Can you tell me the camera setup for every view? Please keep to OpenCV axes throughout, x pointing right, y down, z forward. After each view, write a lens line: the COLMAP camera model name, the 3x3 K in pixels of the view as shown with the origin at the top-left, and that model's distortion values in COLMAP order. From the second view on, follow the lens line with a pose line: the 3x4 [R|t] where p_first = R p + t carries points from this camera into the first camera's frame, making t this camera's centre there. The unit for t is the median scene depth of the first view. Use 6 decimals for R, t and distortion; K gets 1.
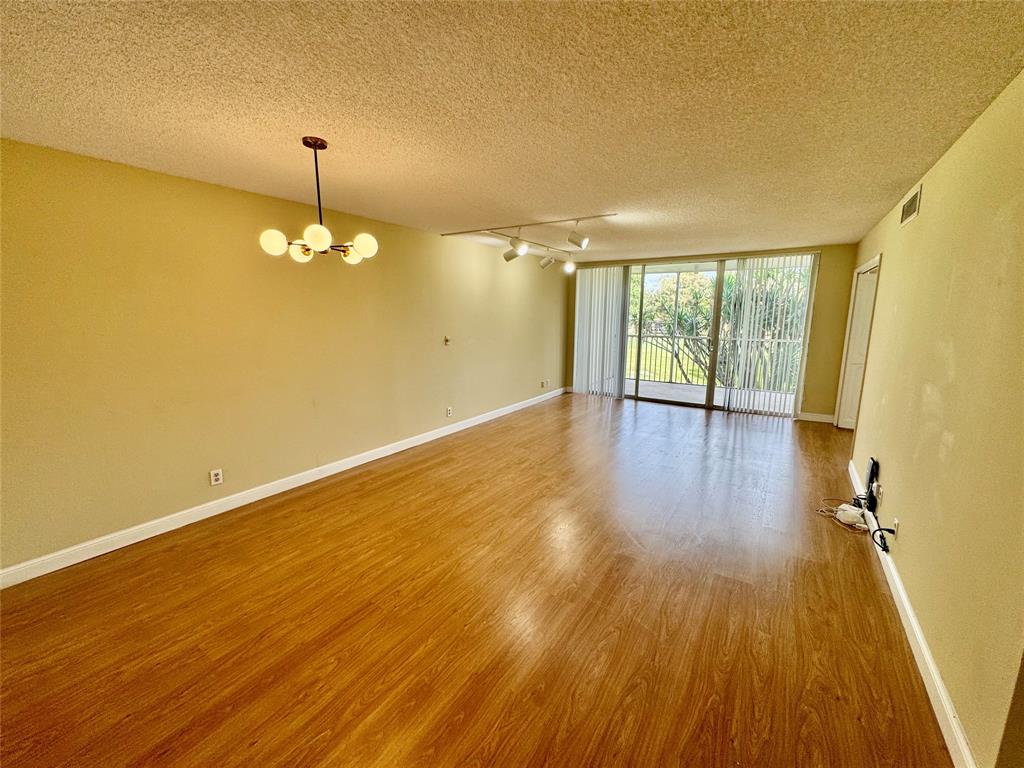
lens RADIAL K [[407.4, 0, 512.0], [0, 407.4, 384.0], [0, 0, 1]] dist [-0.000466, -0.000003]
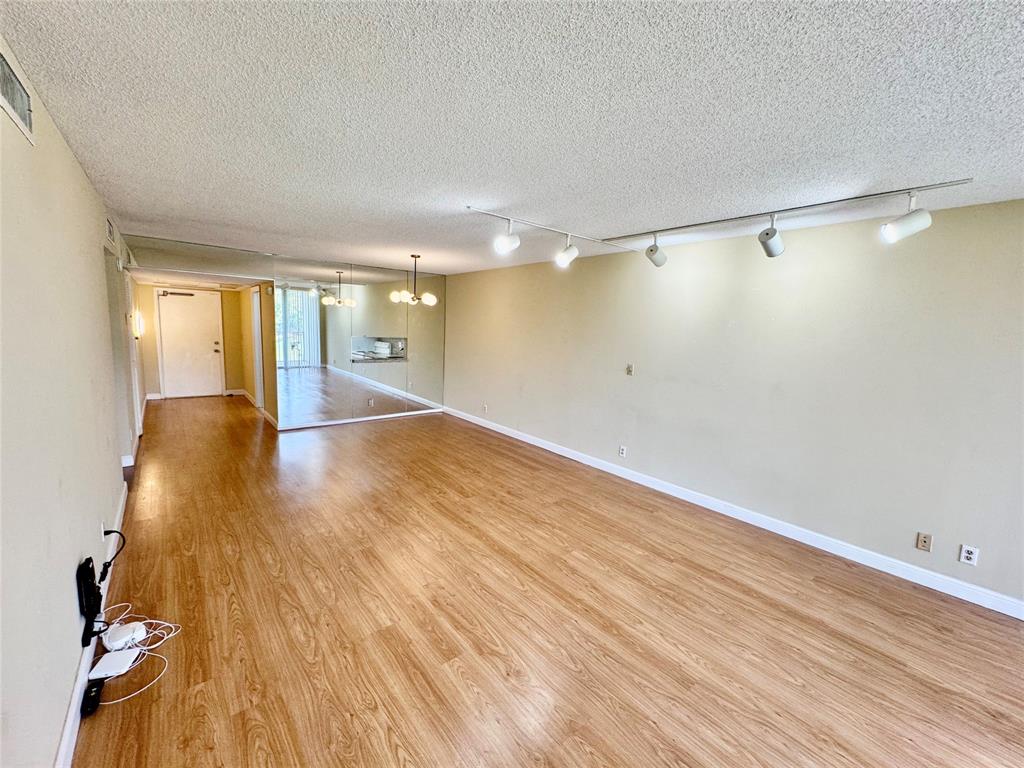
lens RADIAL K [[407.4, 0, 512.0], [0, 407.4, 384.0], [0, 0, 1]] dist [-0.000466, -0.000003]
pose [[-0.296845, 0.116363, -0.947809, 0.877836], [-0.192629, 0.964847, 0.178784, -0.217800], [0.935295, 0.235646, -0.263995, 1.186674]]
